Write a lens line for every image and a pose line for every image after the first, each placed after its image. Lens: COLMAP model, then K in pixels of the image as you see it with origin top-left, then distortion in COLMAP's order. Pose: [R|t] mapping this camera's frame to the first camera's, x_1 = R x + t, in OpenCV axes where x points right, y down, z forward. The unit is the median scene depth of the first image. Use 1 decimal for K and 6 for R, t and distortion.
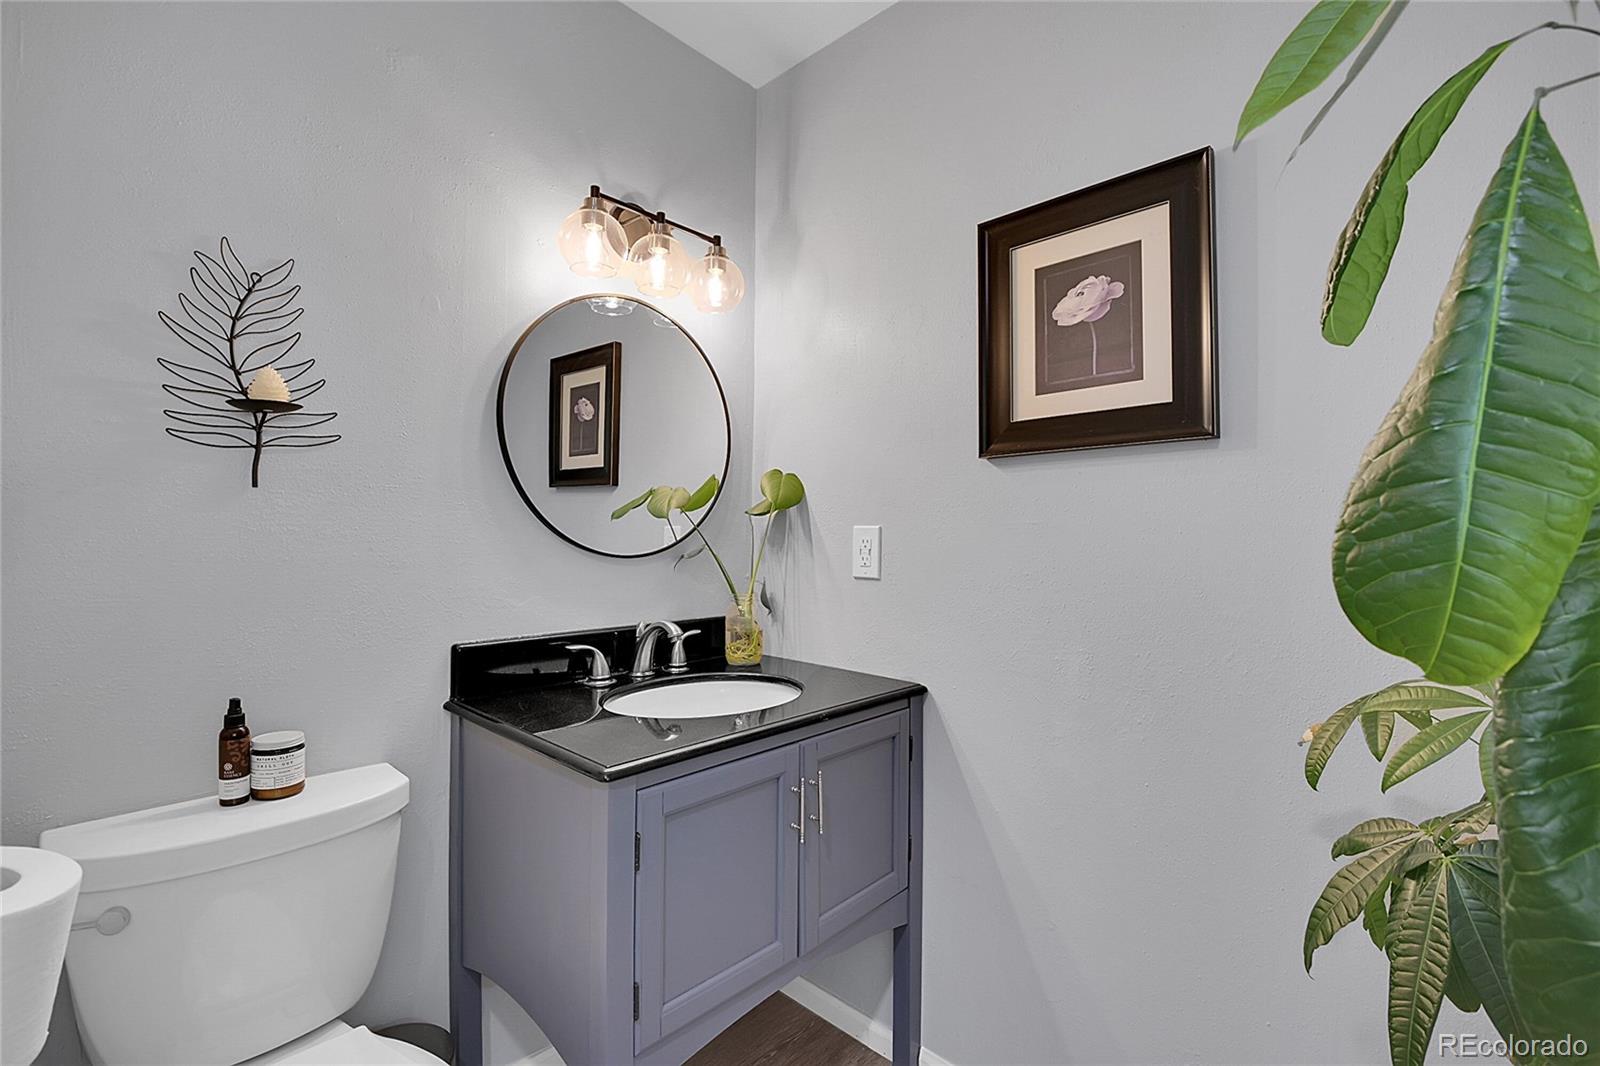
lens RADIAL K [[707.5, 0, 798.5], [0, 707.5, 532.7], [0, 0, 1]] dist [-0.023306, -0.002818]
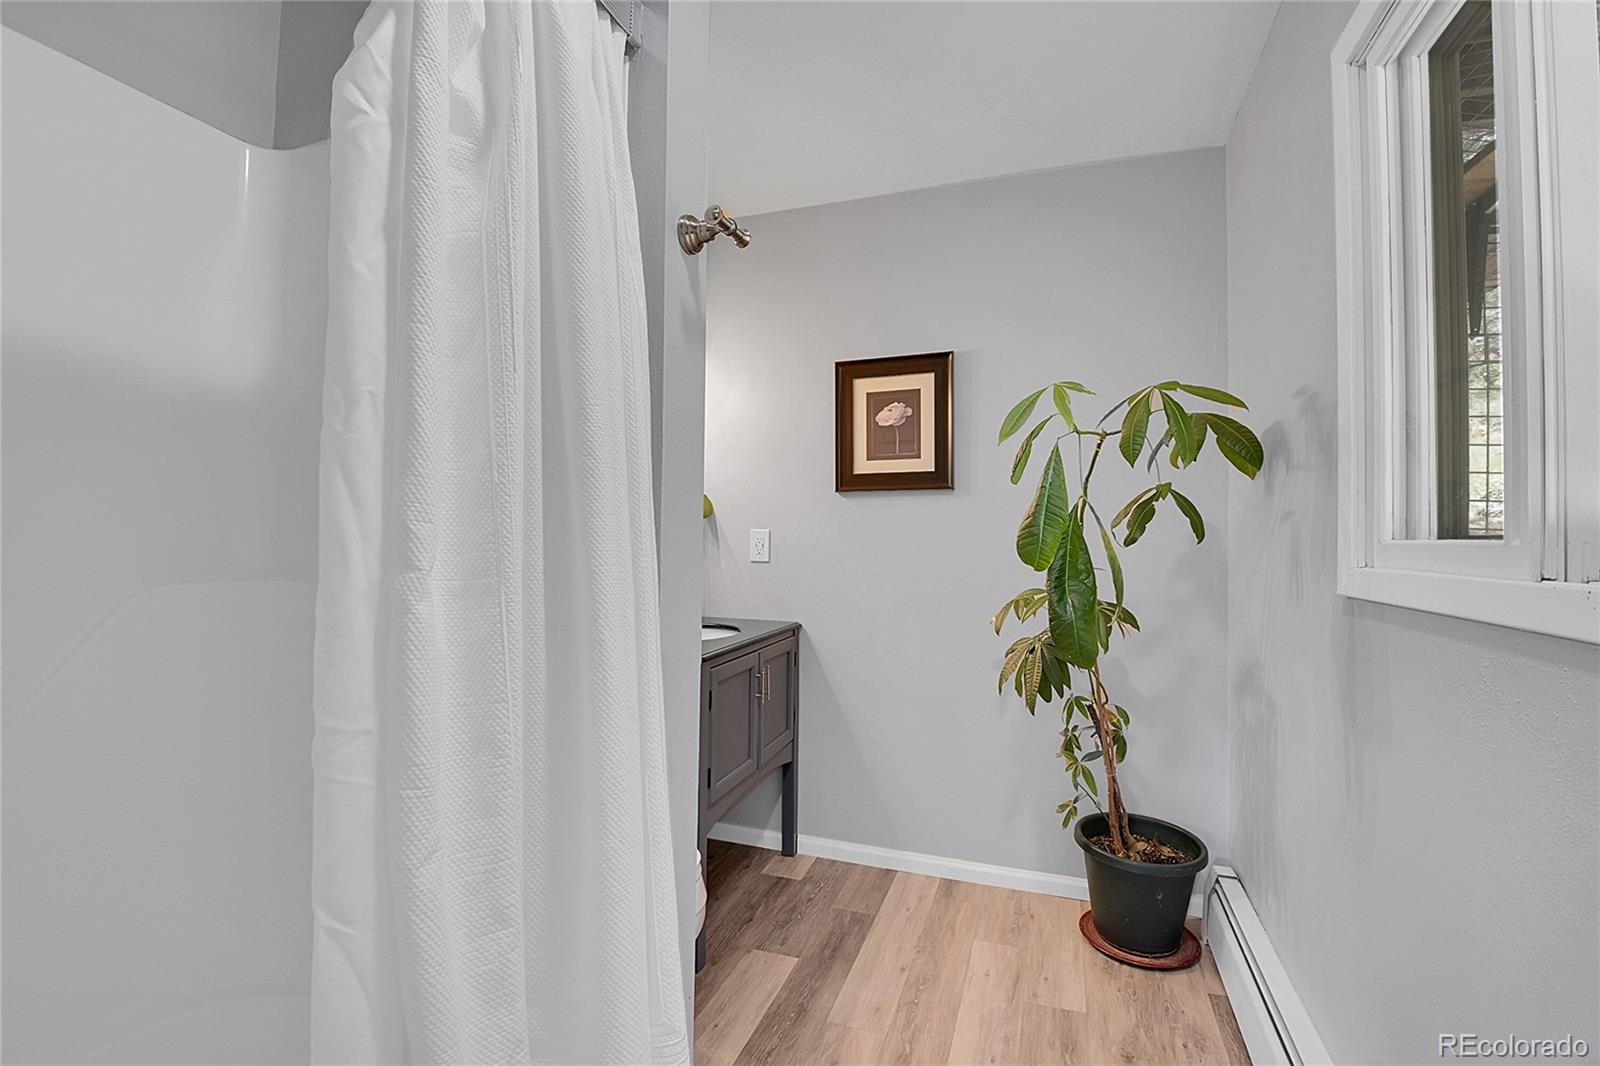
lens RADIAL K [[707.5, 0, 795.5], [0, 707.5, 534.5], [0, 0, 1]] dist [-0.023306, -0.002818]
pose [[0.915598, 0.001292, 0.402094, -0.629485], [-0.004468, 0.999966, 0.006959, -0.012647], [-0.402071, -0.008168, 0.915572, -0.686346]]
